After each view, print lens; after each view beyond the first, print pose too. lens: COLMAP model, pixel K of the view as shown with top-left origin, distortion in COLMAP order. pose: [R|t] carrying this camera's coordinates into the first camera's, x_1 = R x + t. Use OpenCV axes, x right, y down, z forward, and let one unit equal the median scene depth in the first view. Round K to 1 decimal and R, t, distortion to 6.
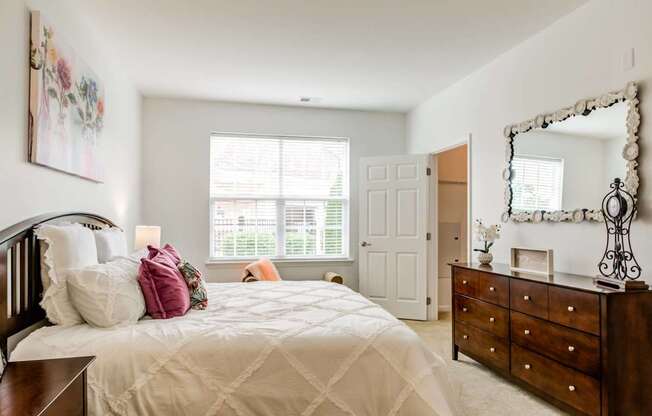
lens RADIAL K [[405.6, 0, 328.0], [0, 405.6, 221.8], [0, 0, 1]] dist [-0.002885, -0.001970]
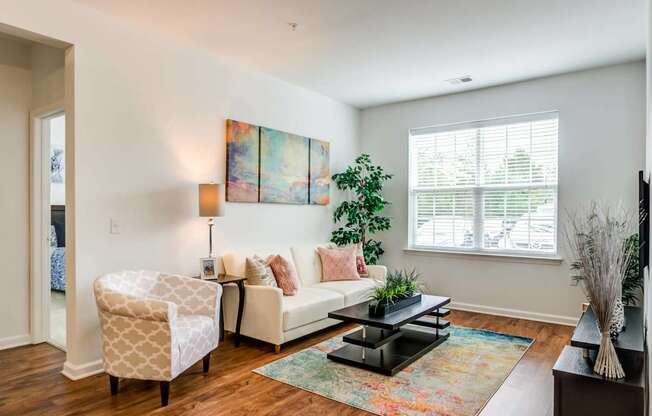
lens RADIAL K [[405.6, 0, 328.0], [0, 405.6, 221.8], [0, 0, 1]] dist [-0.002885, -0.001970]
pose [[0.633151, 0.012776, -0.773923, 0.421376], [-0.007737, 0.999918, 0.010177, 0.016370], [0.773990, -0.000456, 0.633198, 0.124534]]
